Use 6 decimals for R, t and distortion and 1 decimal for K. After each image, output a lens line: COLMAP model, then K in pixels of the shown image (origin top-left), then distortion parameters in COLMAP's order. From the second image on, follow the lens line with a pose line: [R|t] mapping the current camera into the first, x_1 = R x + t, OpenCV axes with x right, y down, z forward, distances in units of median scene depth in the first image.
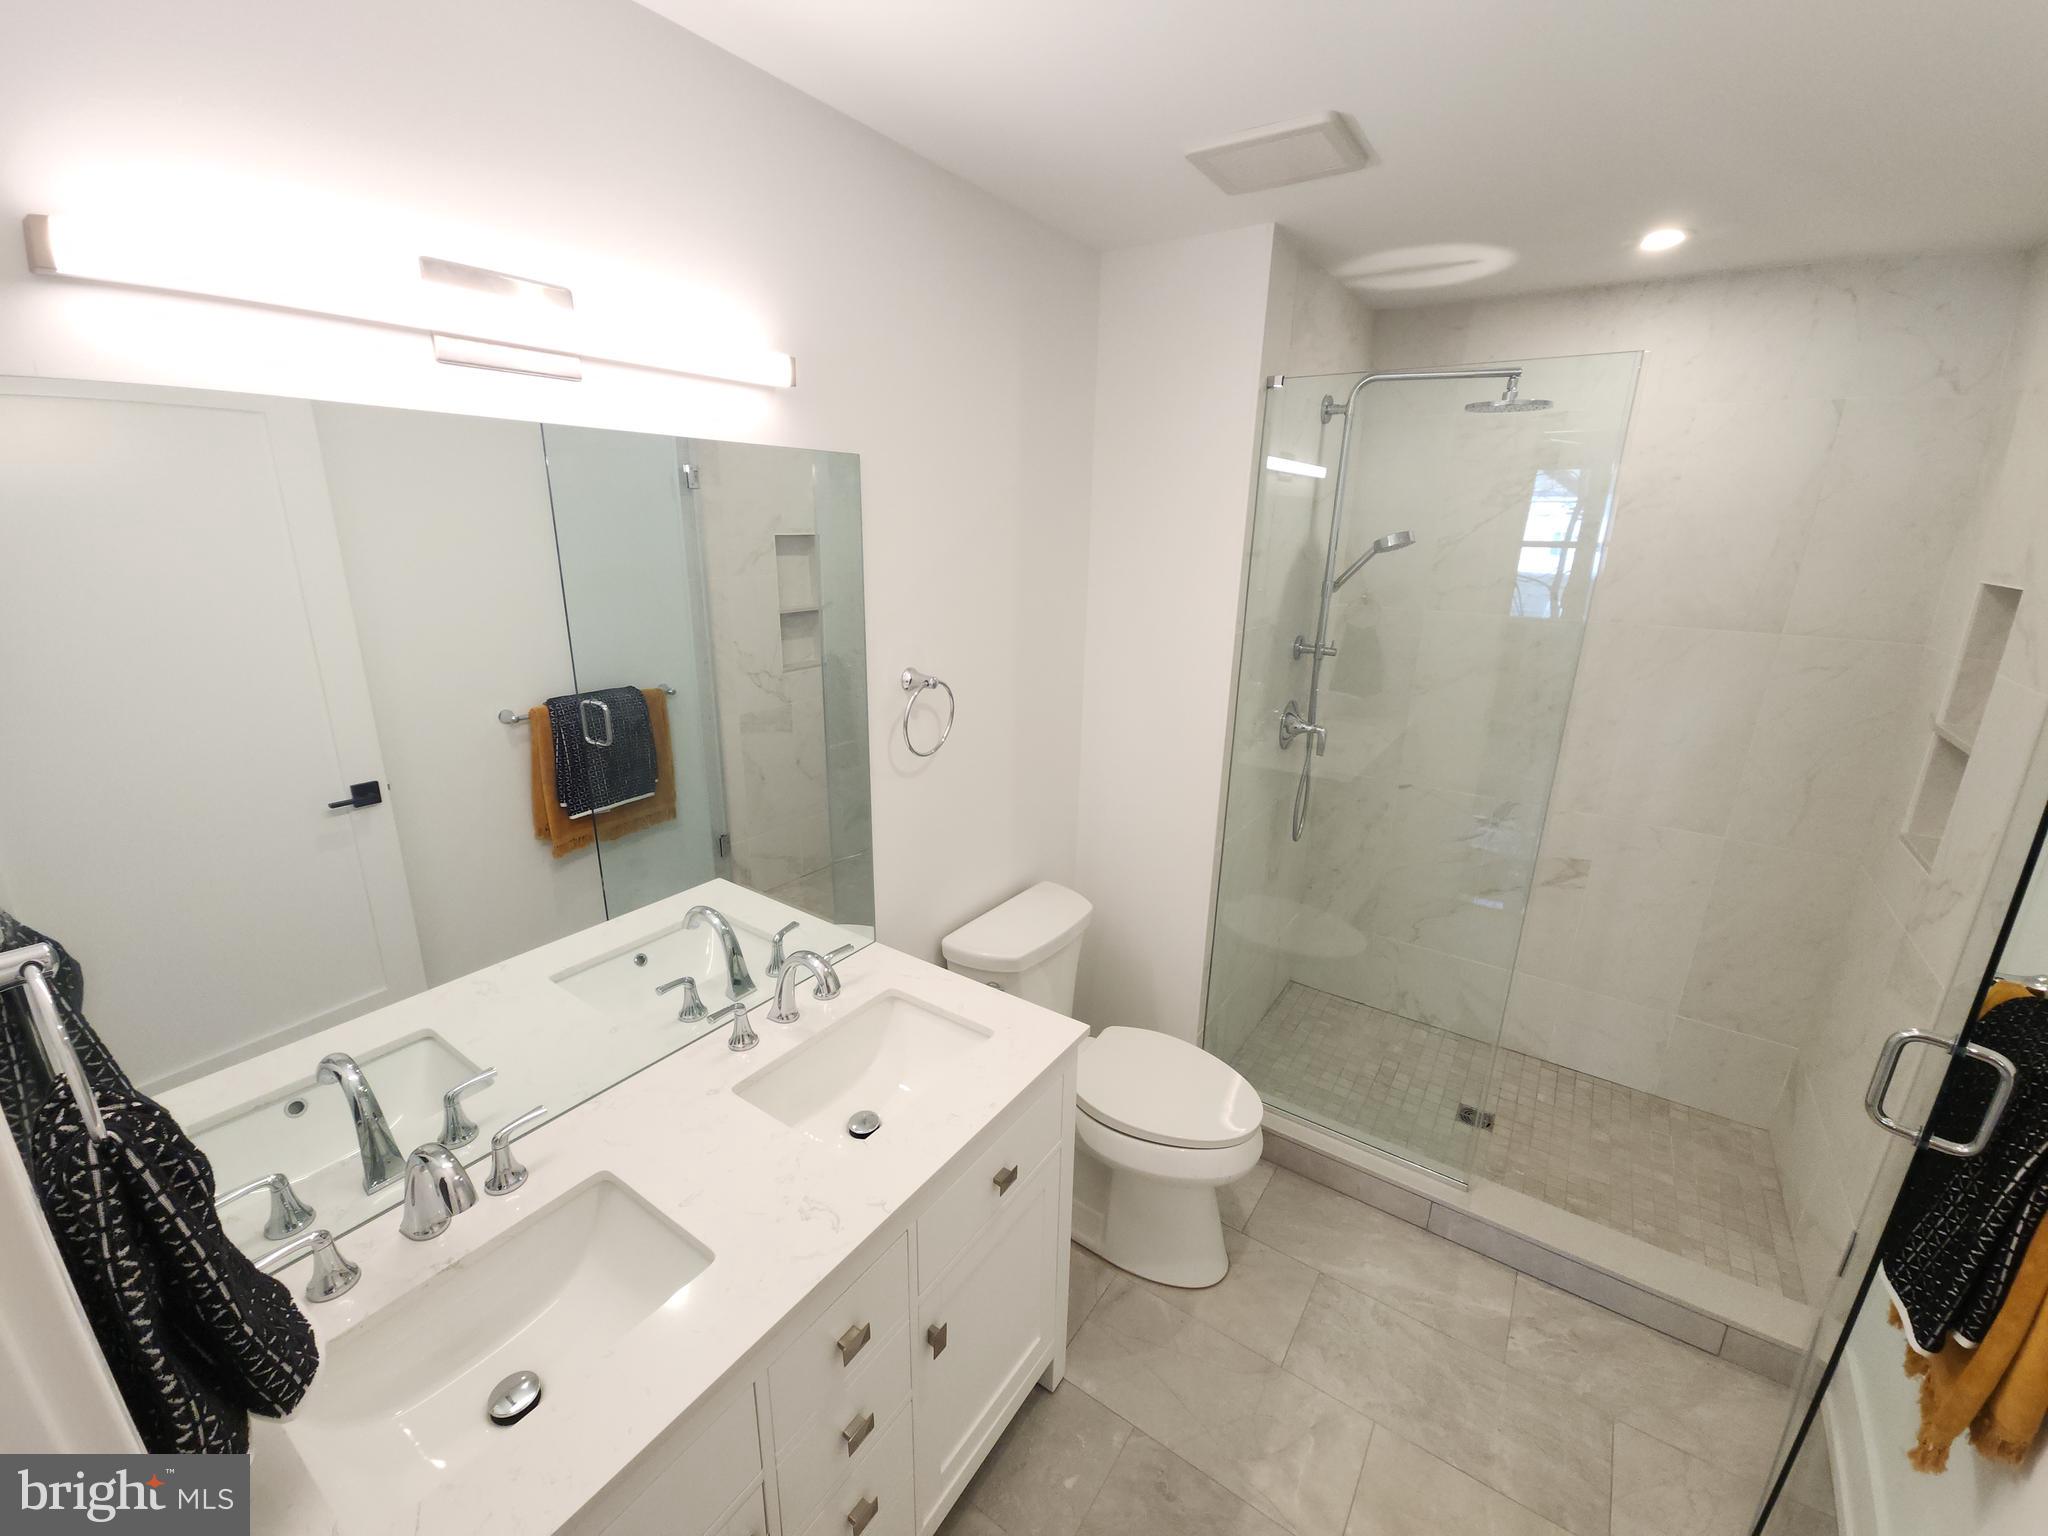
lens RADIAL K [[841.7, 0, 1021.6], [0, 841.7, 765.9], [0, 0, 1]] dist [0.004309, -0.002691]
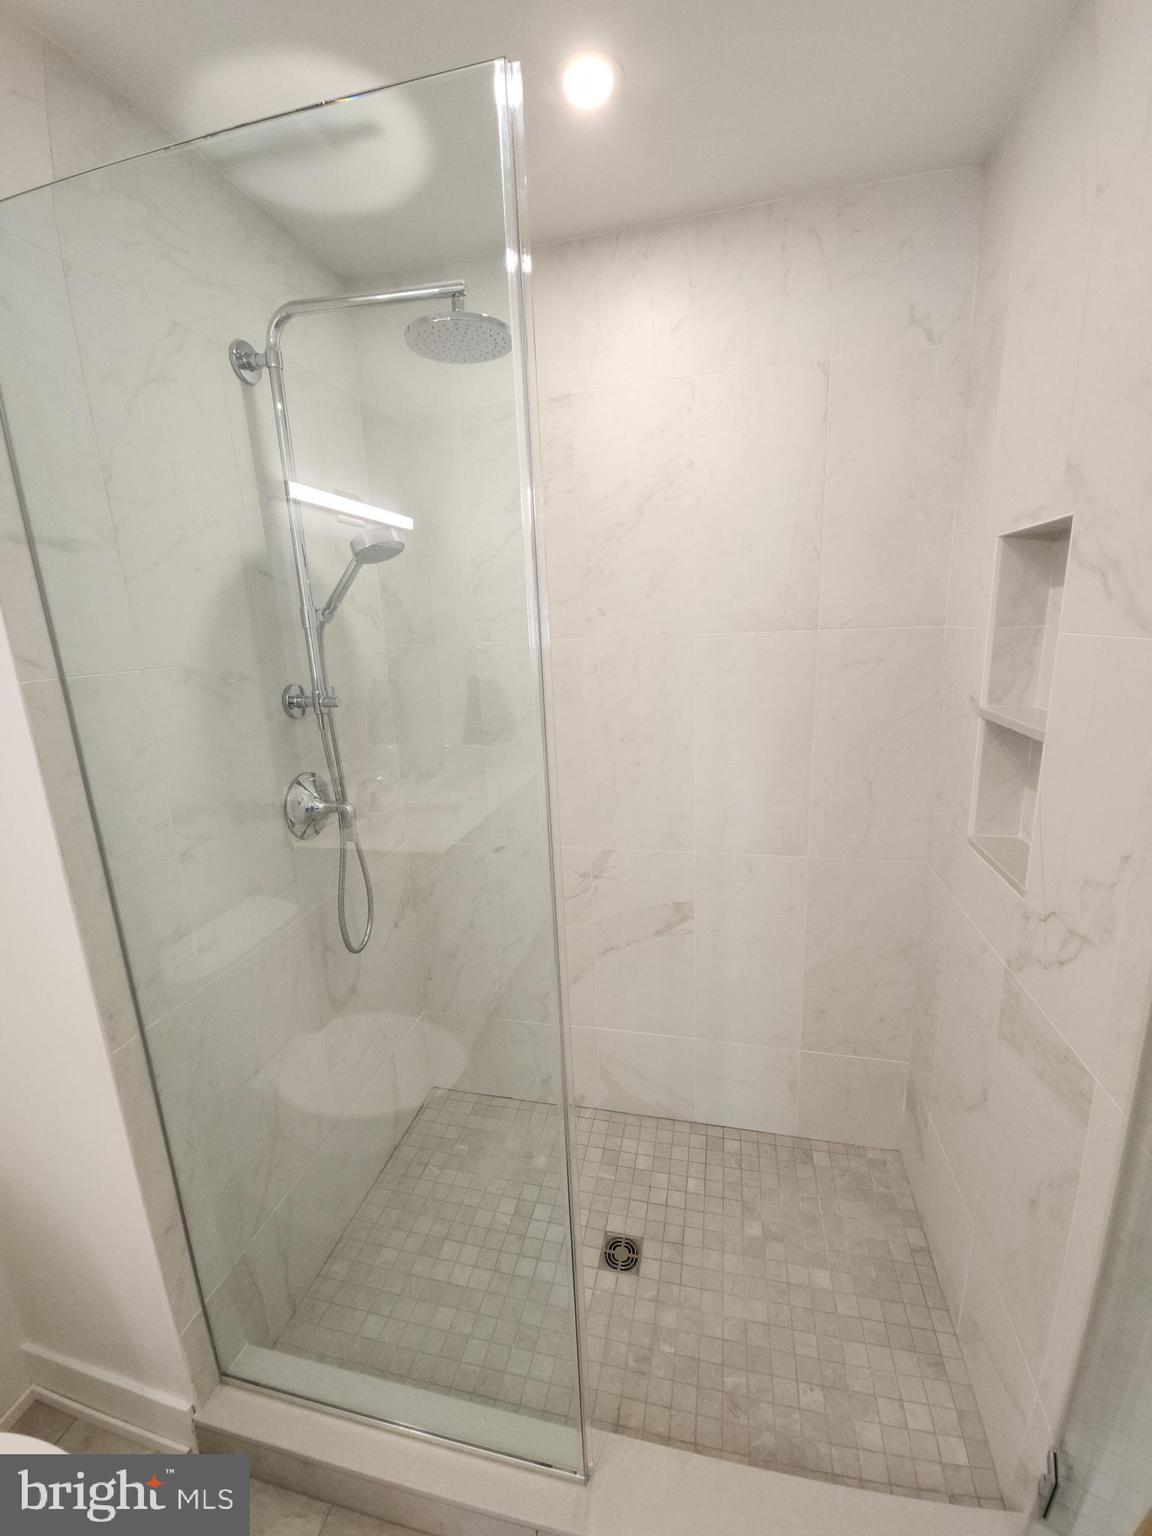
lens RADIAL K [[631.2, 0, 580.3], [0, 631.2, 767.4], [0, 0, 1]] dist [0.004309, -0.002691]
pose [[0.926852, -0.144074, 0.346682, 0.364191], [0.164393, 0.985946, -0.029764, -0.029085], [-0.337521, 0.084578, 0.937510, 0.413193]]
